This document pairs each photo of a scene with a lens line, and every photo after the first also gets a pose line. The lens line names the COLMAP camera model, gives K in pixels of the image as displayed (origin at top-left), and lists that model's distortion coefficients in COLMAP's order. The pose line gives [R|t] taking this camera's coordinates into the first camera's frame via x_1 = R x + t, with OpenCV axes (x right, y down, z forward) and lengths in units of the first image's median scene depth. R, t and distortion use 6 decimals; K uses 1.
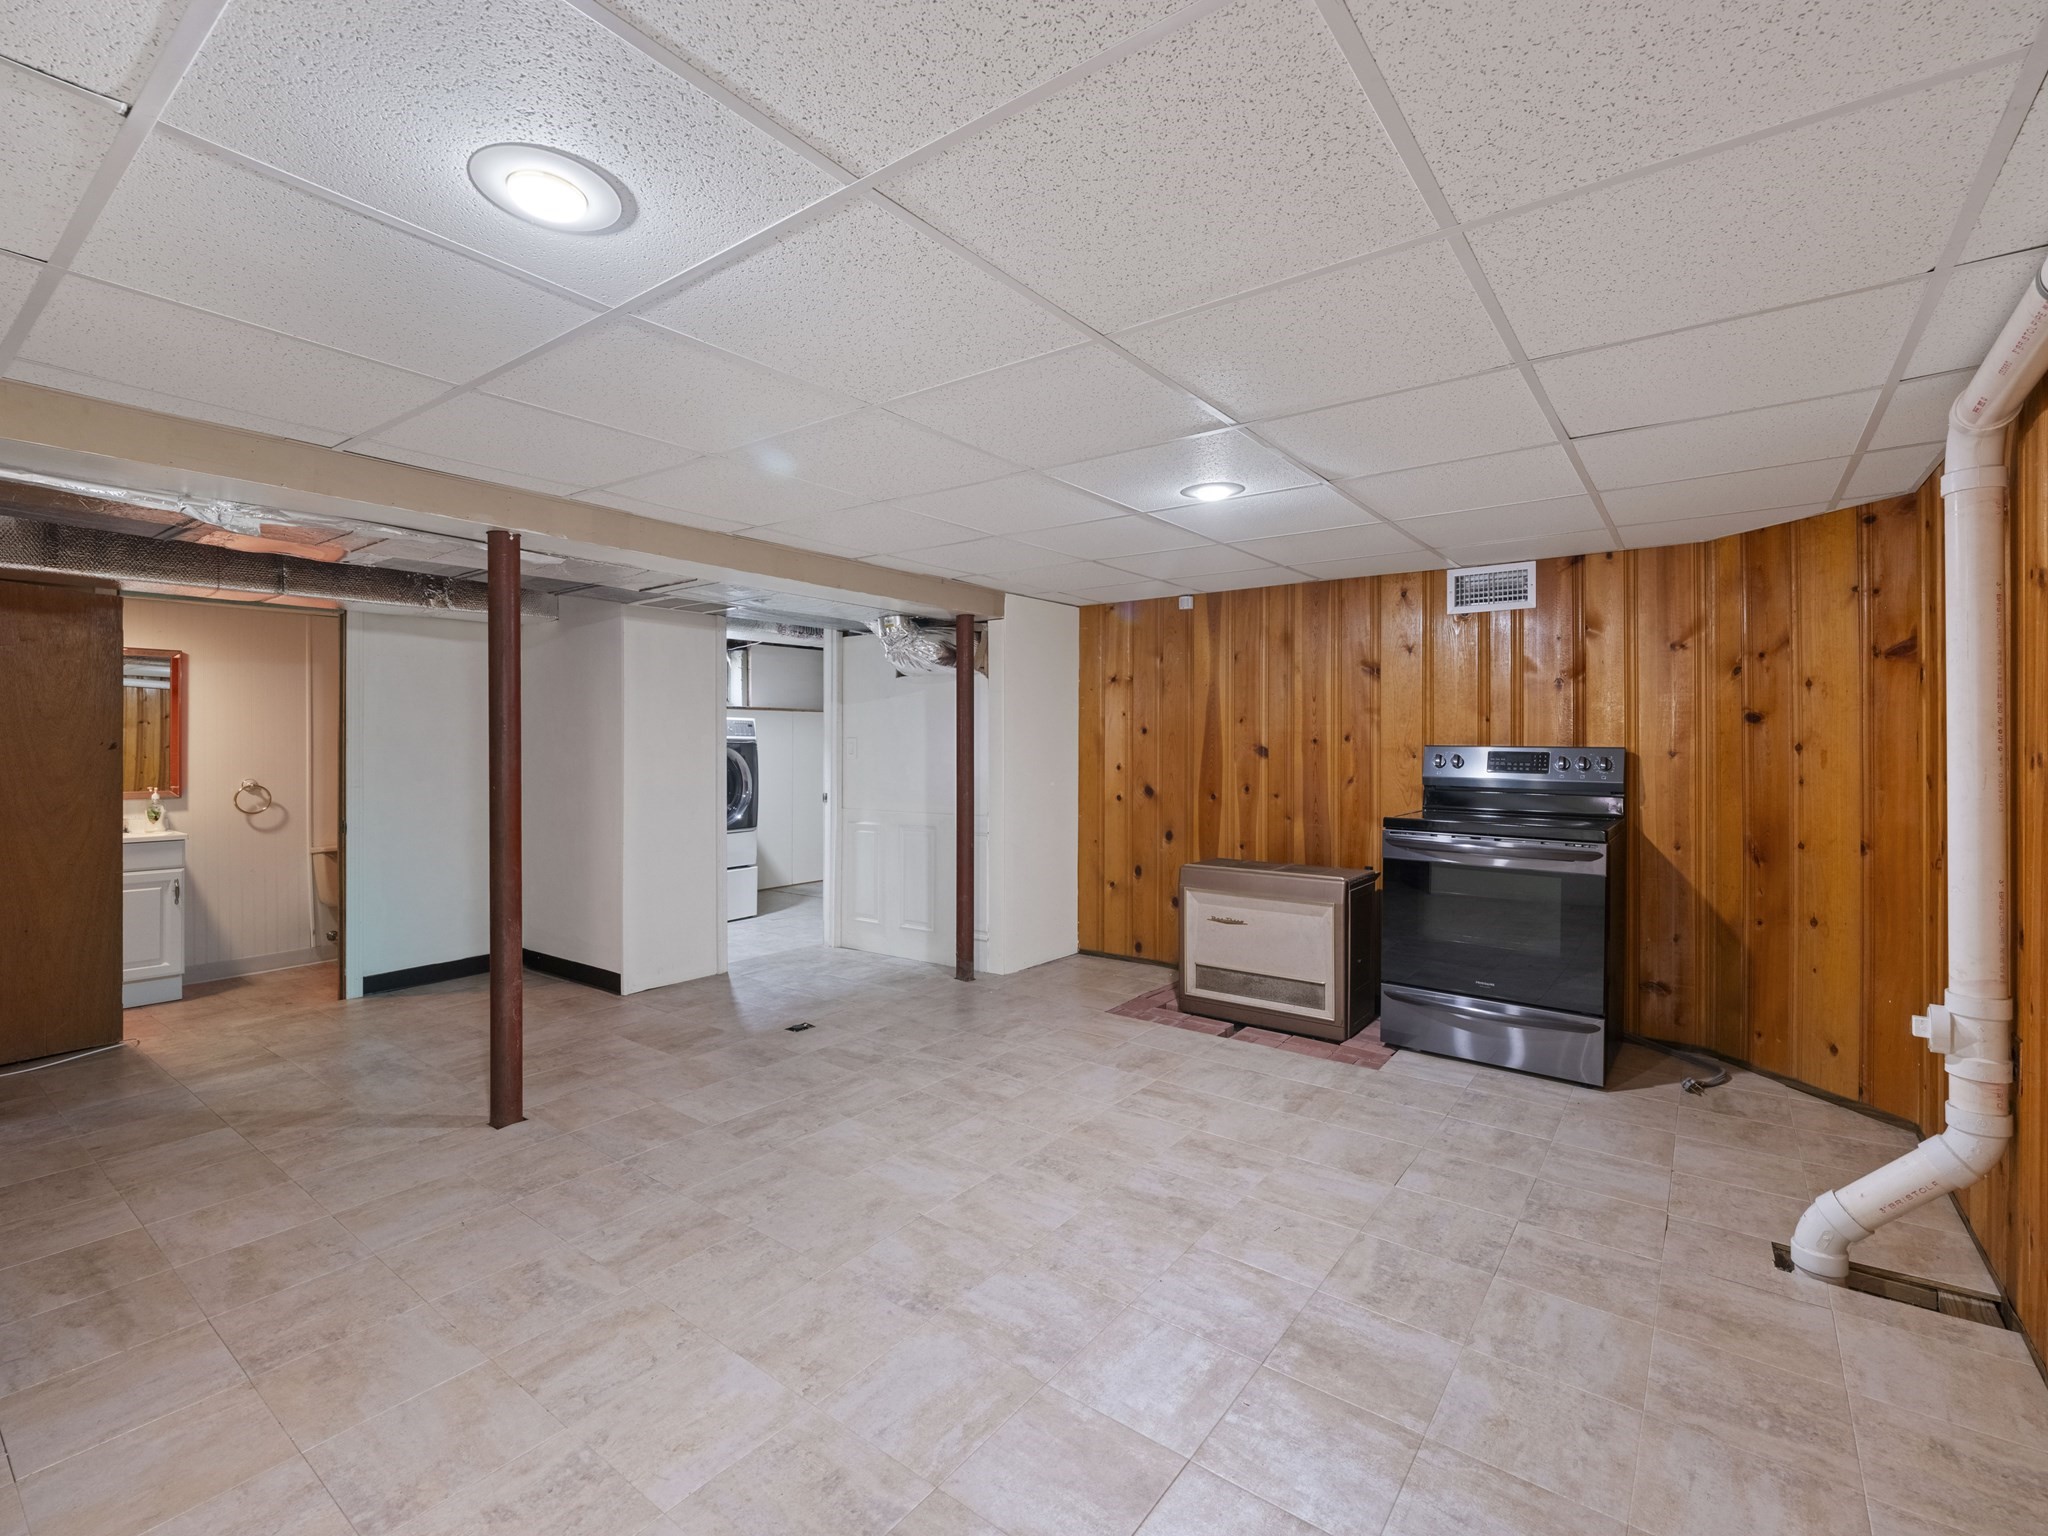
lens RADIAL K [[950.4, 0, 1017.9], [0, 950.4, 748.4], [0, 0, 1]] dist [-0.005273, 0.003221]
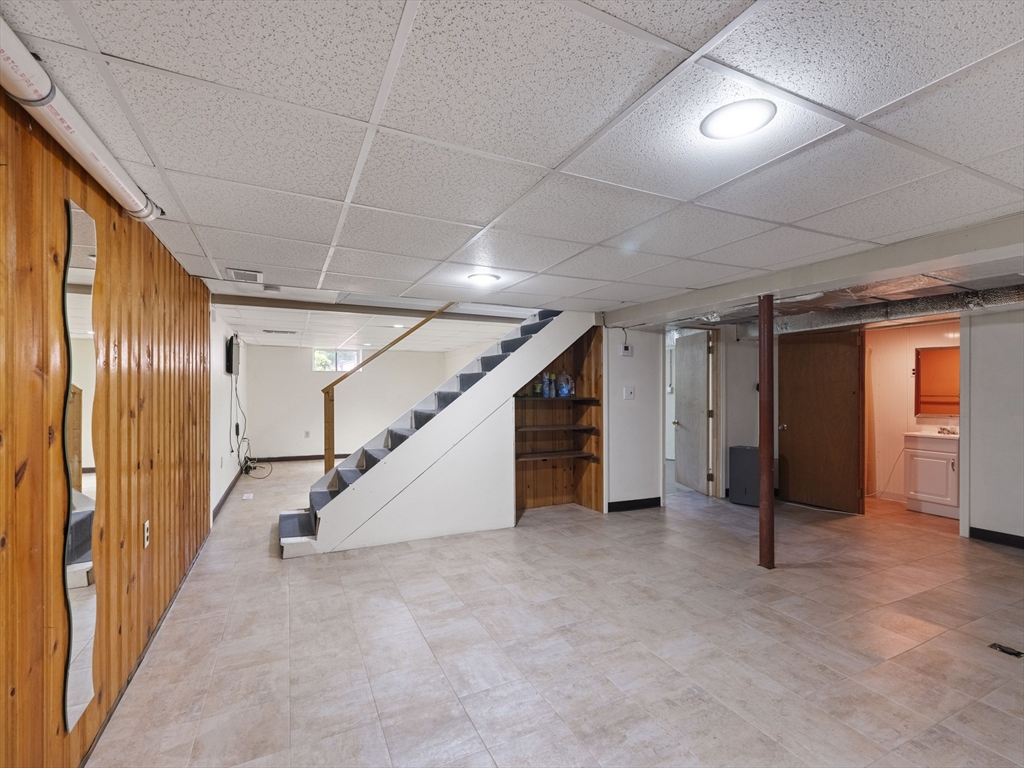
lens RADIAL K [[475.2, 0, 511.5], [0, 475.2, 389.5], [0, 0, 1]] dist [-0.005273, 0.003221]
pose [[-0.464260, -0.003062, -0.885694, 0.839703], [-0.004888, 0.999988, -0.000895, -0.008053], [0.885685, 0.003914, -0.464270, 1.192963]]
